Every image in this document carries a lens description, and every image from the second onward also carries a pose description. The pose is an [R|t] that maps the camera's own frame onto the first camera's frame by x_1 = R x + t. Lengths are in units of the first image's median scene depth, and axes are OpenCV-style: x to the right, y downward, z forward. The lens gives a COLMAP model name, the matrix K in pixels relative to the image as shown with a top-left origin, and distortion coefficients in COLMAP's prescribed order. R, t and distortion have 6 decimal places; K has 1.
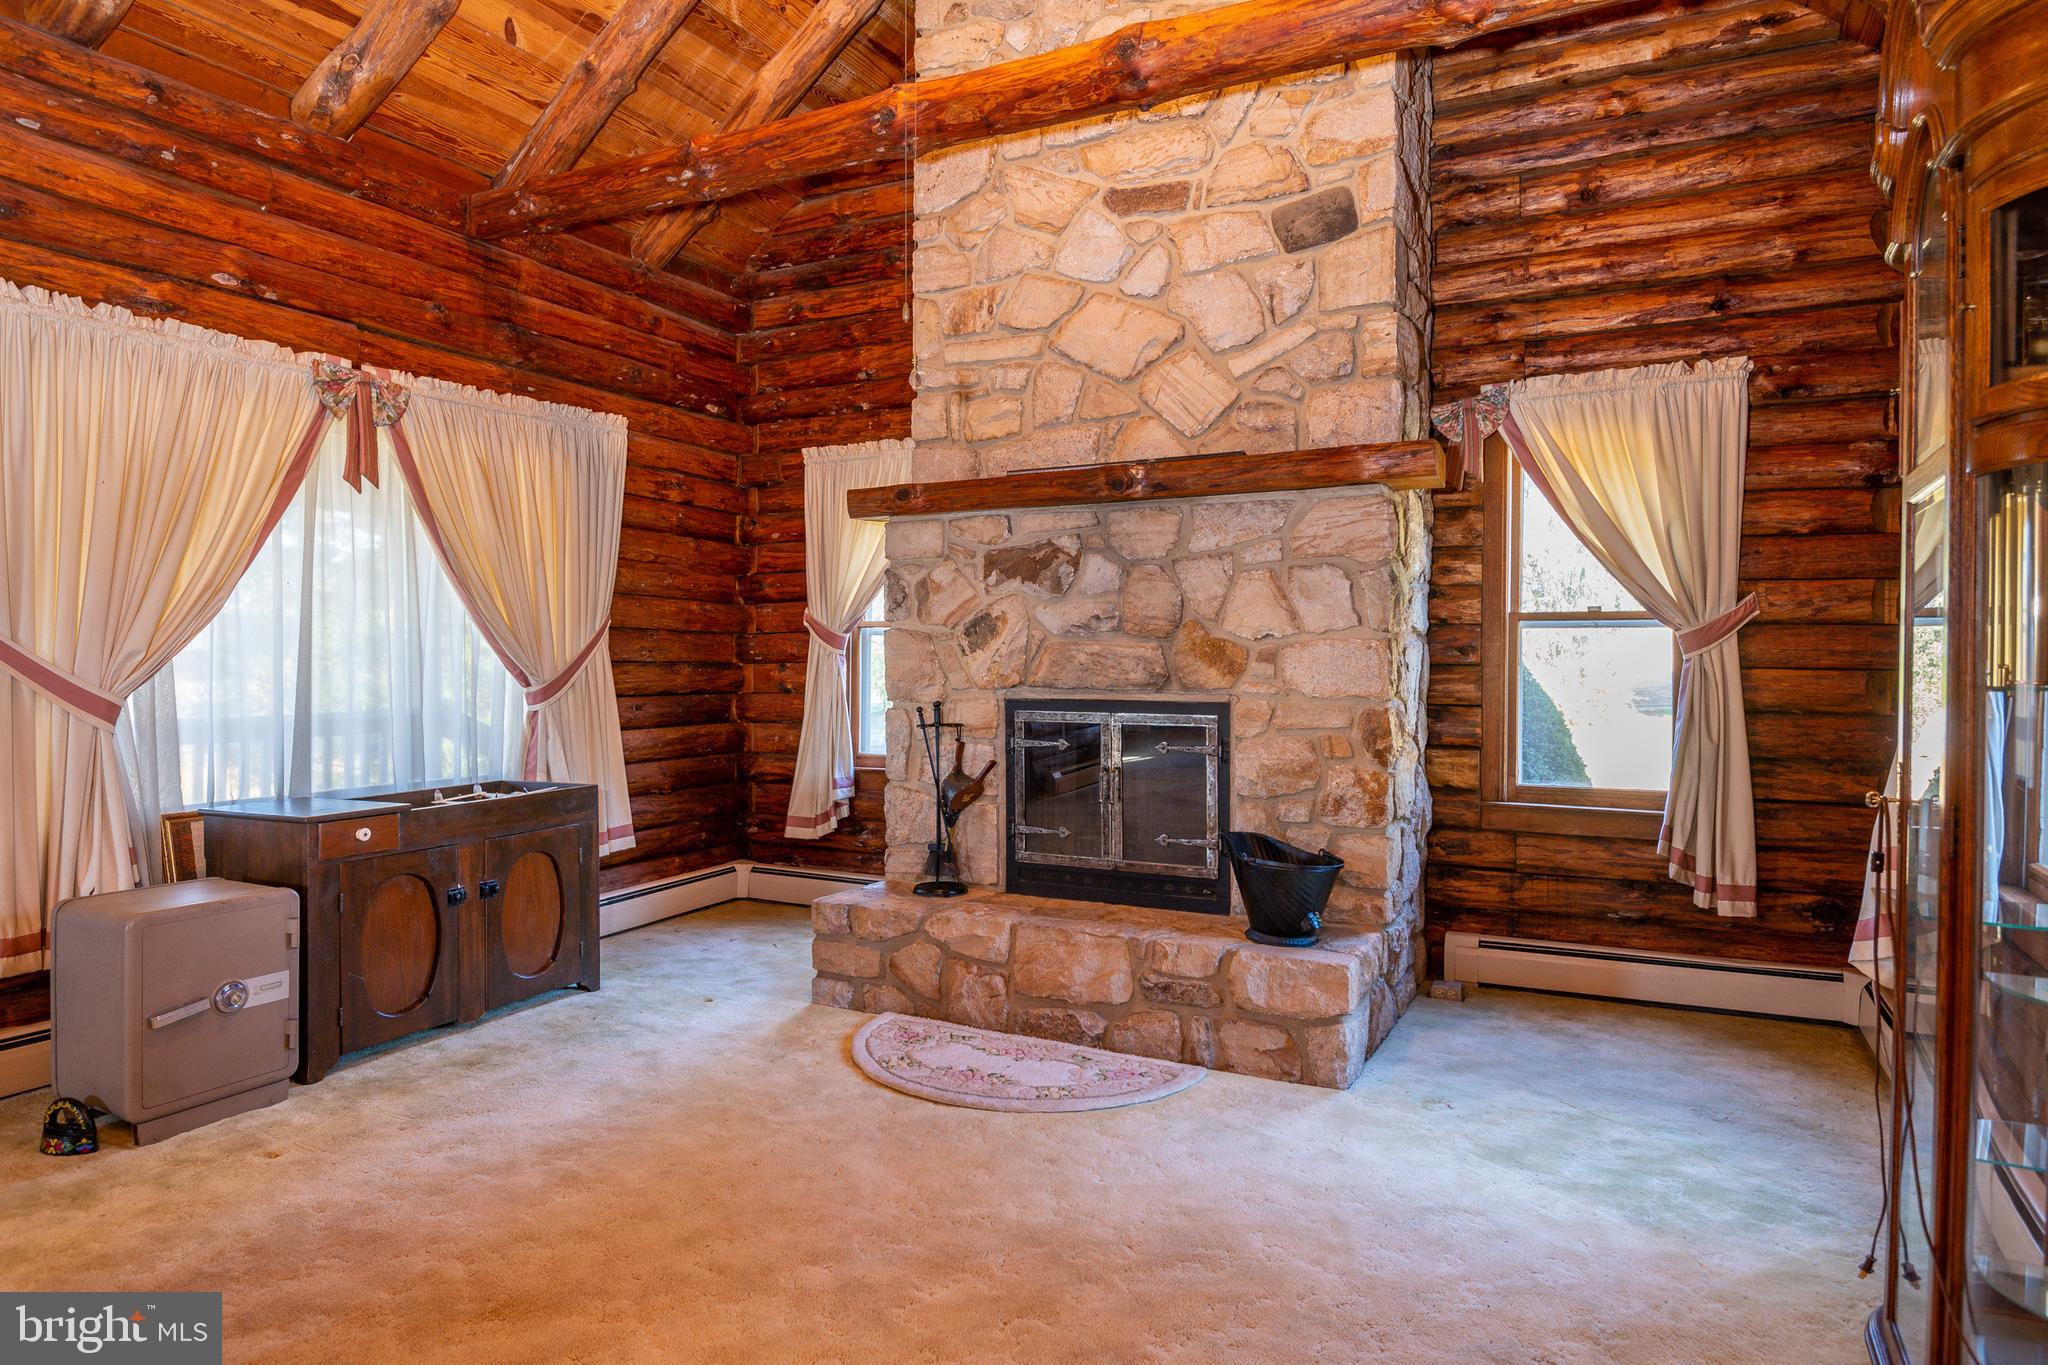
lens RADIAL K [[1184.1, 0, 1021.3], [0, 1184.1, 656.1], [0, 0, 1]] dist [-0.001284, -0.000378]
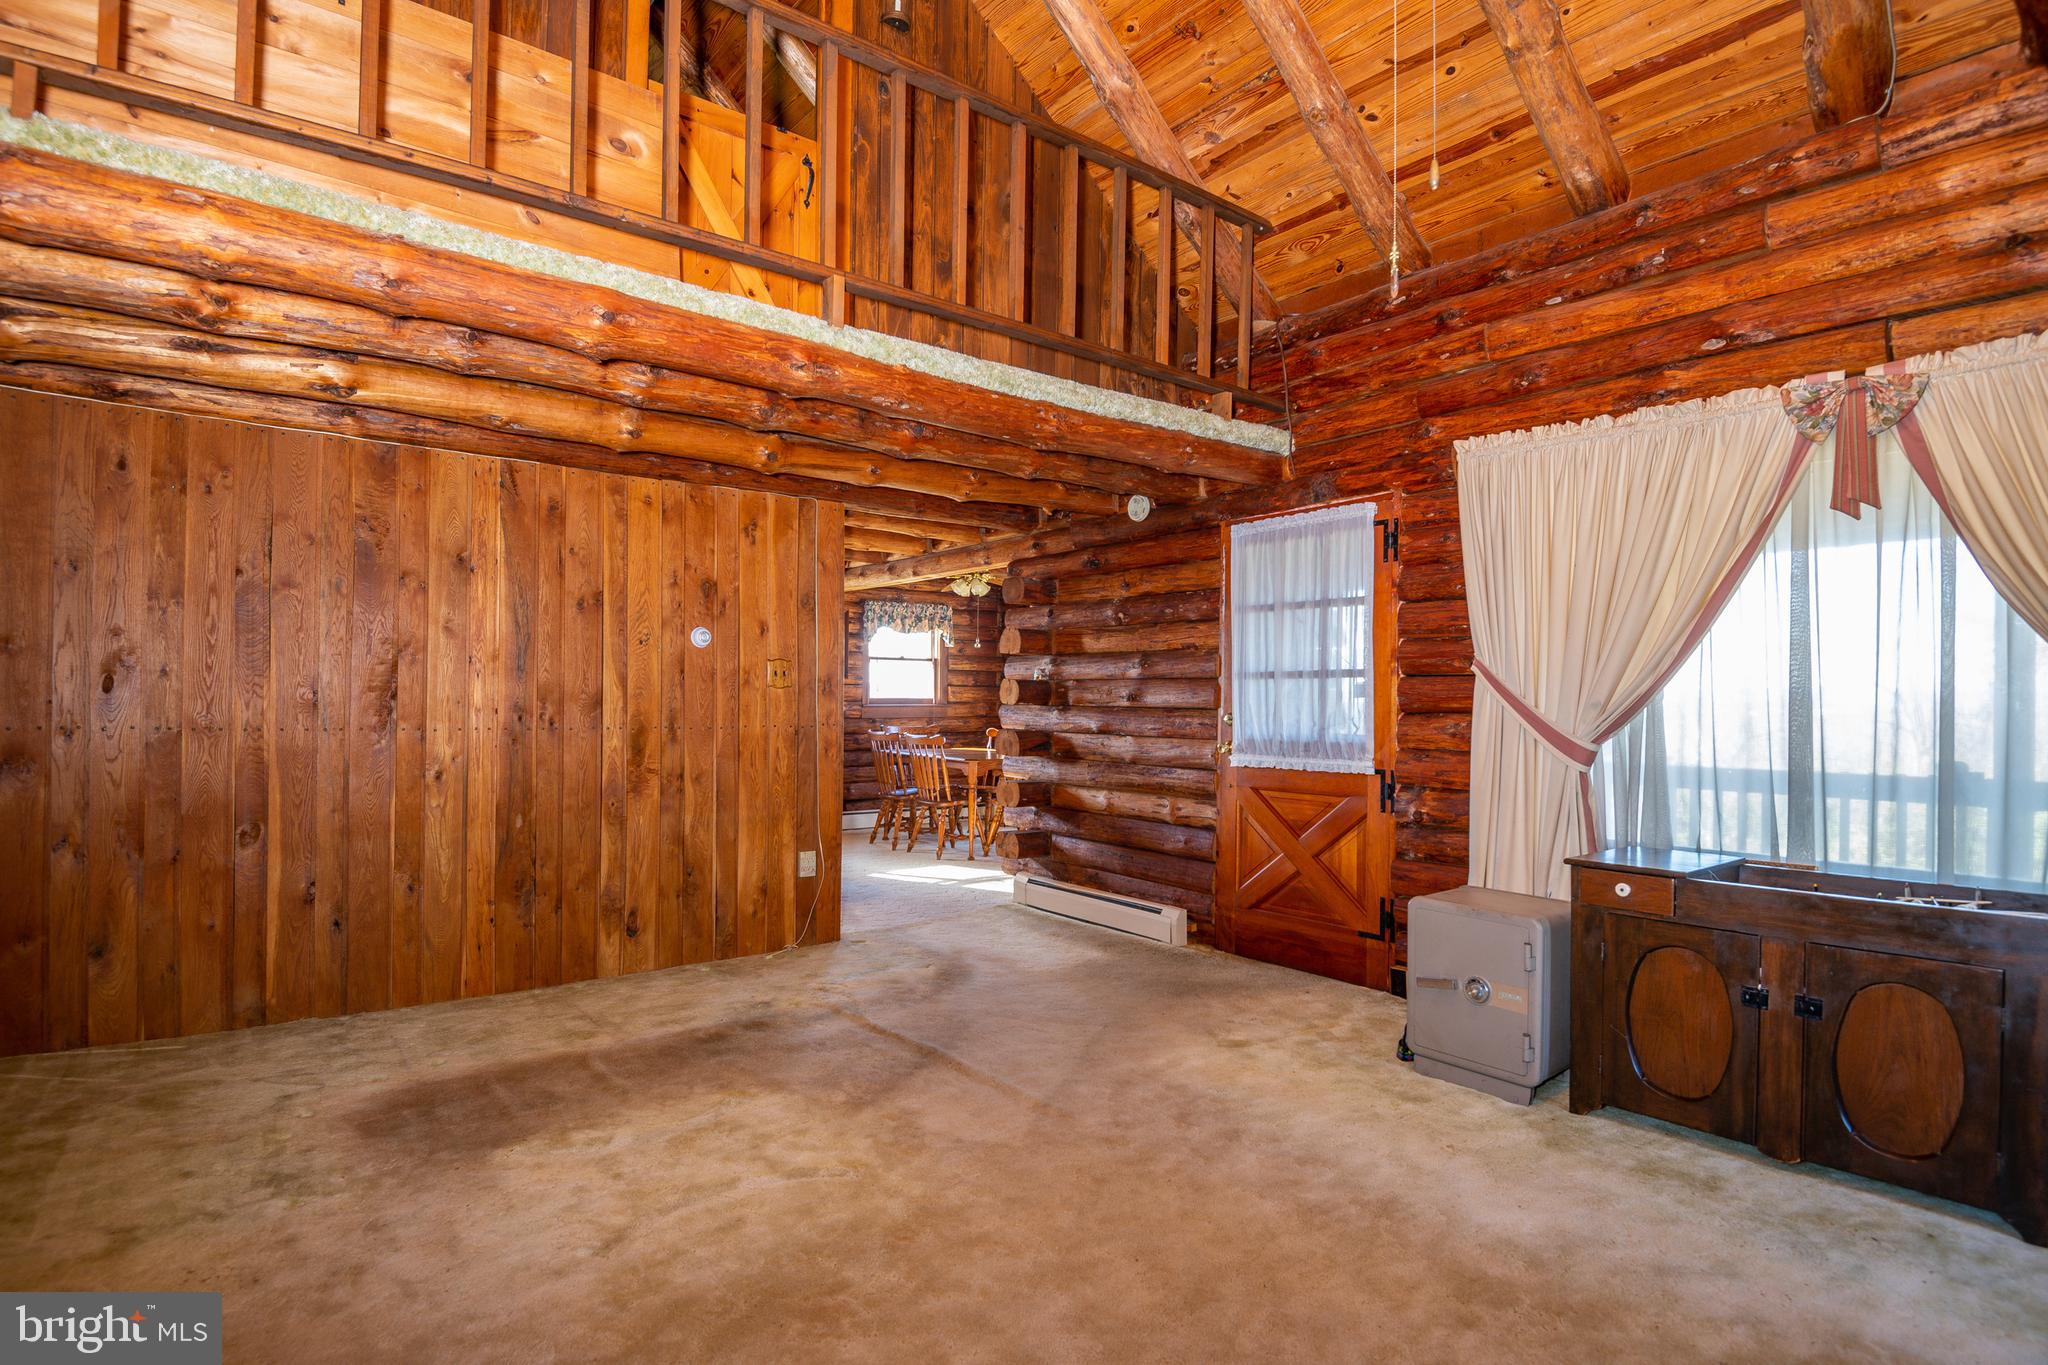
lens RADIAL K [[1092.3, 0, 1024.0], [0, 1092.3, 682.5], [0, 0, 1]] dist [-0.000579, -0.000485]
pose [[-0.403572, -0.015524, -0.914816, 0.429723], [-0.006618, 0.999879, -0.014048, -0.005278], [0.914924, 0.000385, -0.403626, 0.816781]]
